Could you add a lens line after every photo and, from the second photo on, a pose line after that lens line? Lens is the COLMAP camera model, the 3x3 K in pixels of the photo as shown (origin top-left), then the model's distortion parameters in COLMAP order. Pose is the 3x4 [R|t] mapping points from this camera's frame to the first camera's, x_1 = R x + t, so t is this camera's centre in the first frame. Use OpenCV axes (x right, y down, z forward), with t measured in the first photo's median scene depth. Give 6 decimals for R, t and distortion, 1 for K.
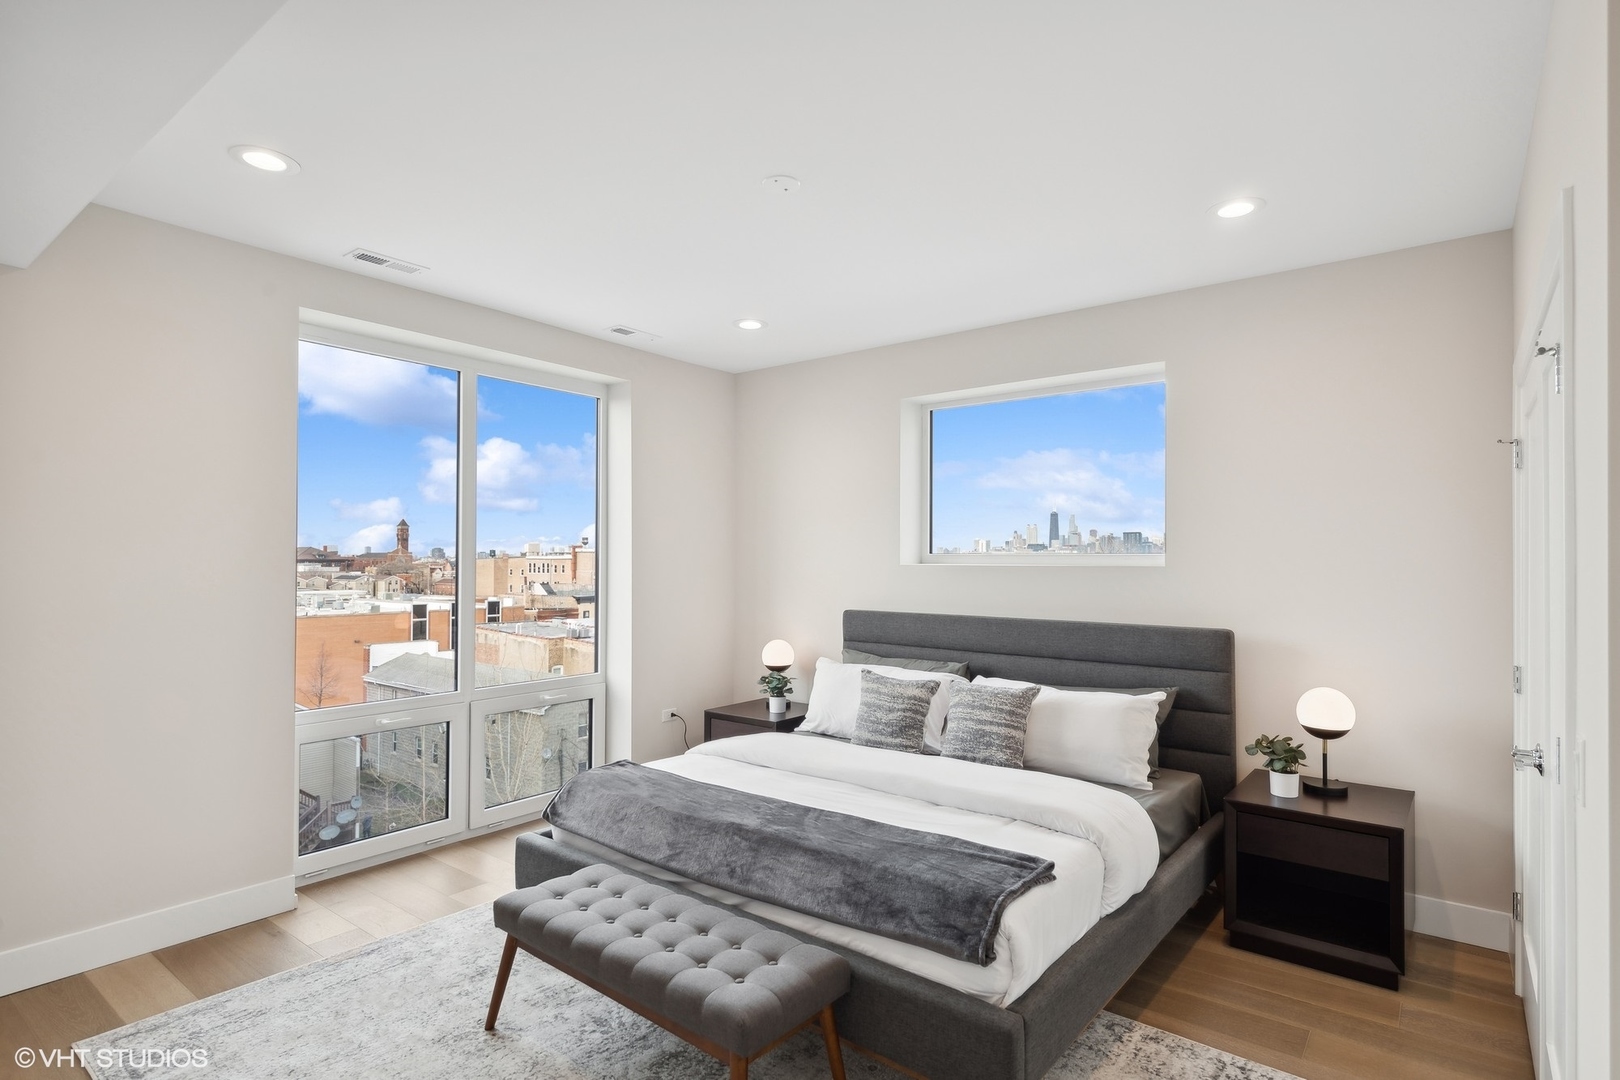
lens RADIAL K [[819.5, 0, 810.9], [0, 819.5, 566.9], [0, 0, 1]] dist [0.016536, -0.000071]
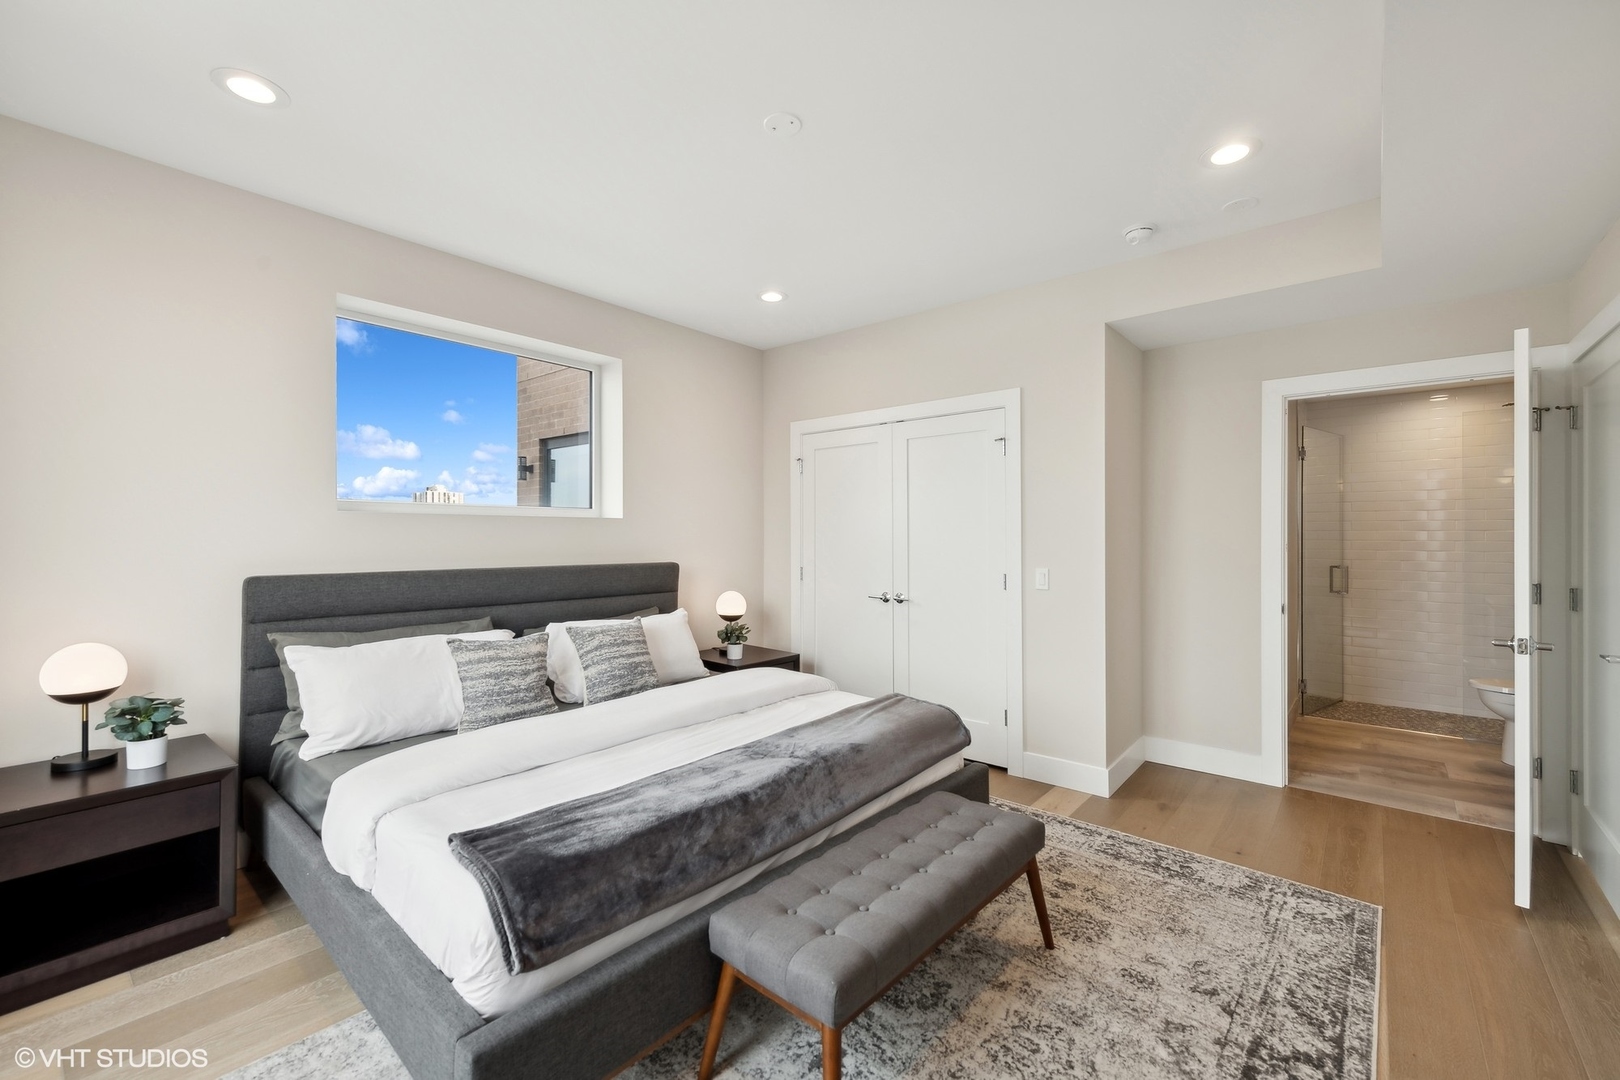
lens RADIAL K [[657.2, 0, 810.0], [0, 657.2, 540.0], [0, 0, 1]] dist [0.000874, 0.000085]
pose [[0.034074, -0.010316, 0.999366, -0.601706], [0.004550, 0.999938, 0.010166, 0.024173], [-0.999409, 0.004200, 0.034119, 0.665030]]
